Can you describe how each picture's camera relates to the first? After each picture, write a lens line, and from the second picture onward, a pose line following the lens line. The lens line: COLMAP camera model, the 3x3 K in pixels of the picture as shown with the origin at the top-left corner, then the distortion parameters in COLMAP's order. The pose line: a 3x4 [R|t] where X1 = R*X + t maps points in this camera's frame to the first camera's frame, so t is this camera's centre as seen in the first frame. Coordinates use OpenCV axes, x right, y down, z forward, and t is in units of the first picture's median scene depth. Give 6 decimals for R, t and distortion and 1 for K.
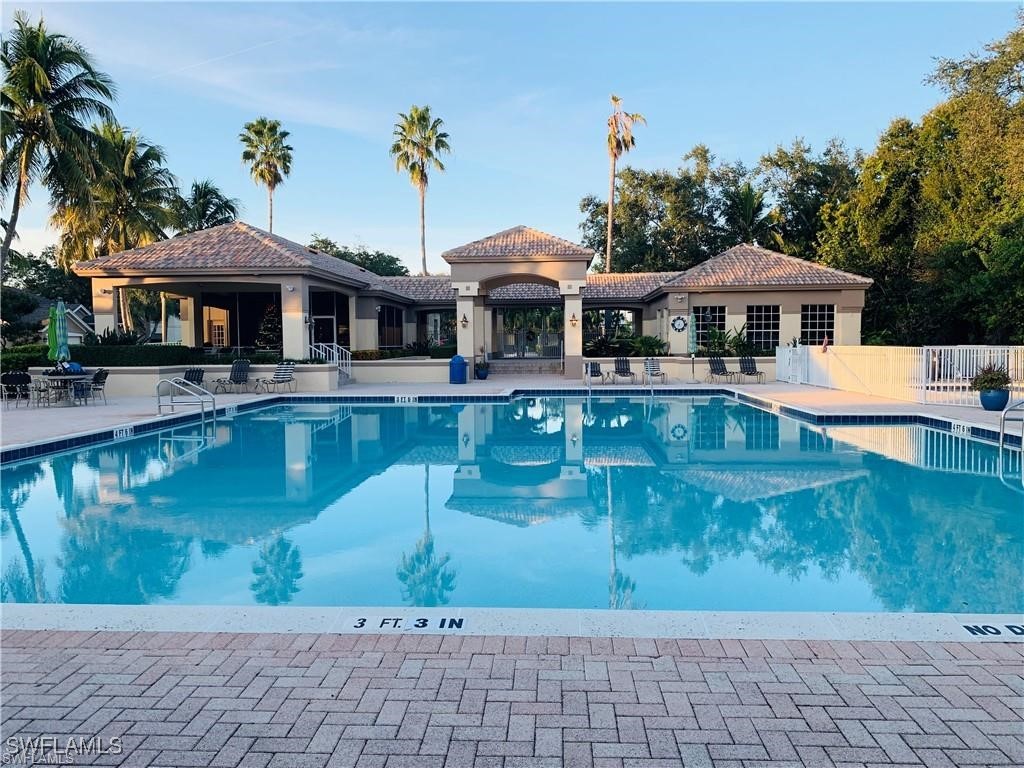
lens RADIAL K [[750.1, 0, 510.2], [0, 750.1, 369.5], [0, 0, 1]] dist [0.102249, -0.201359]
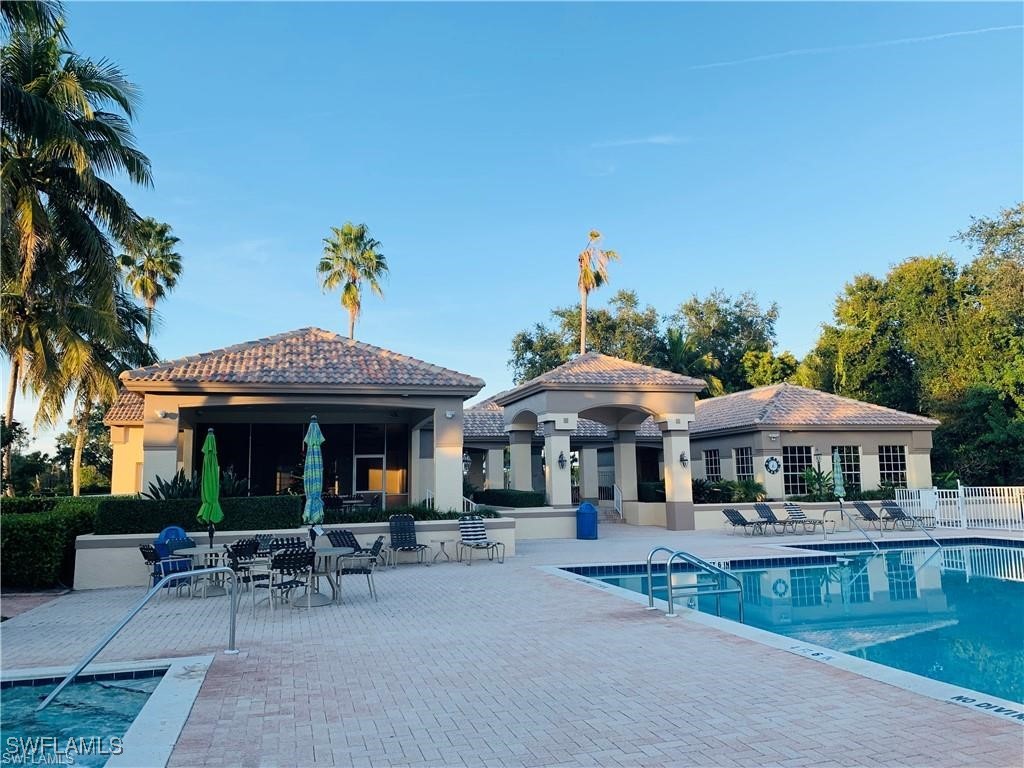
lens RADIAL K [[750.1, 0, 510.2], [0, 750.1, 369.5], [0, 0, 1]] dist [0.102249, -0.201359]
pose [[0.946228, 0.040431, 0.320964, -0.377987], [0.021315, 0.982211, -0.186566, -0.009490], [-0.322797, 0.183375, 0.928534, 0.229183]]
